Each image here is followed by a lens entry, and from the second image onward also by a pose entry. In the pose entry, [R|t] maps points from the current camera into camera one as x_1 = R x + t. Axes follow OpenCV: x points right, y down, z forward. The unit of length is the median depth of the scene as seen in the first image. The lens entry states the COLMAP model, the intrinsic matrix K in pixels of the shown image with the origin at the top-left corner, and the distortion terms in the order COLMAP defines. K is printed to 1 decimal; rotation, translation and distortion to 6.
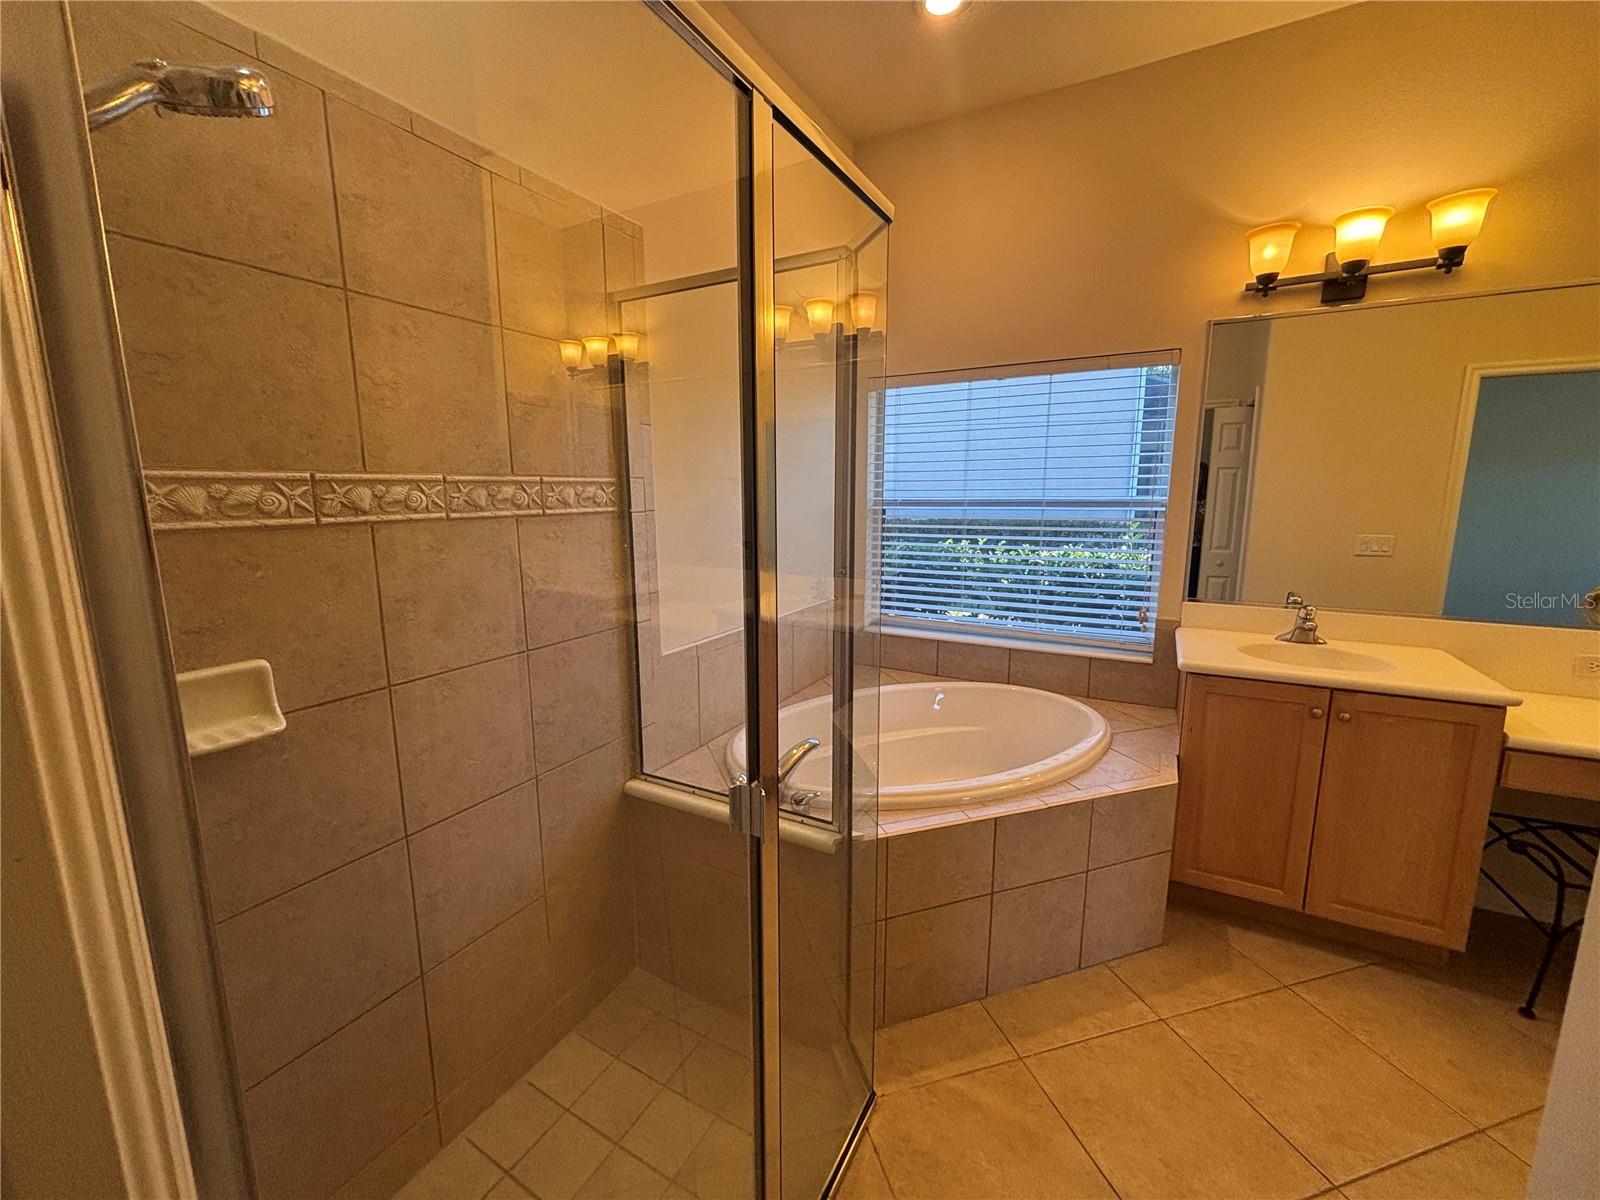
lens RADIAL K [[641.8, 0, 797.3], [0, 641.8, 594.0], [0, 0, 1]] dist [-0.003502, 0.000491]
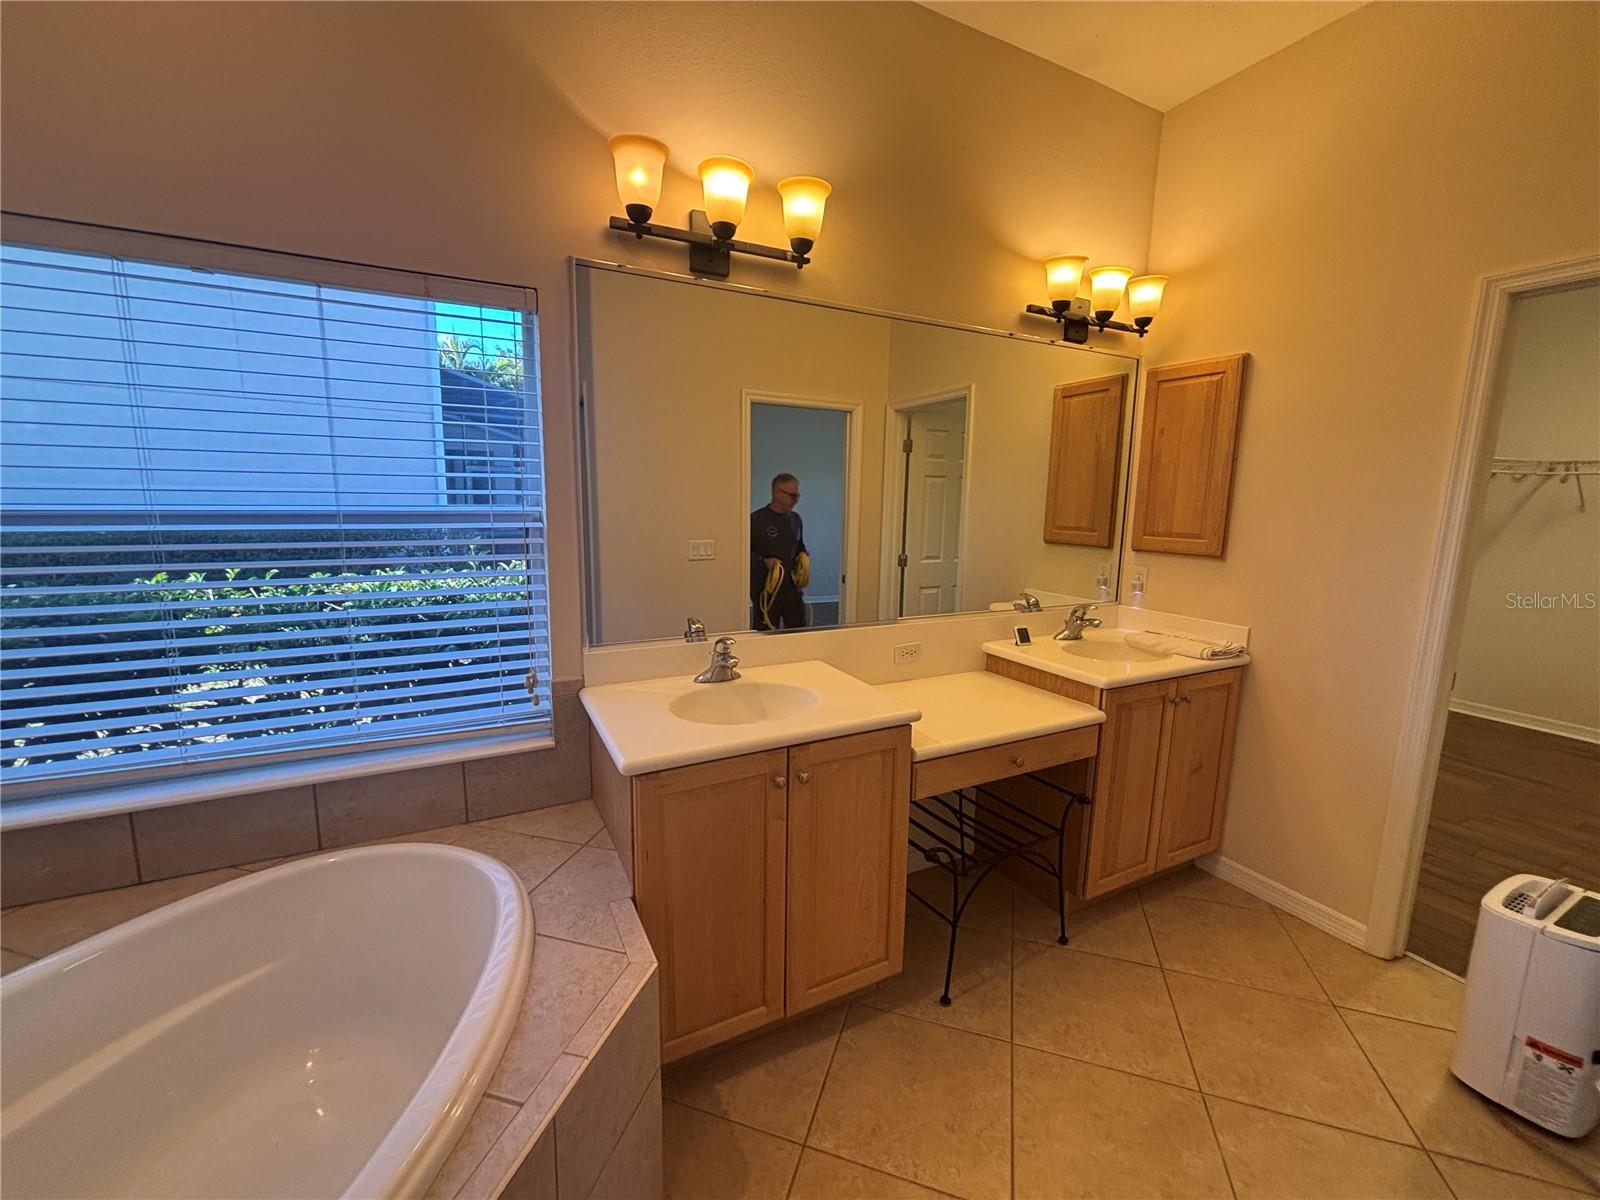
lens RADIAL K [[641.8, 0, 793.4], [0, 641.8, 596.2], [0, 0, 1]] dist [-0.003502, 0.000491]
pose [[0.553881, -0.114712, 0.824656, 0.177641], [0.116491, 0.991398, 0.059665, -0.080027], [-0.824407, 0.063018, 0.562479, 0.481126]]
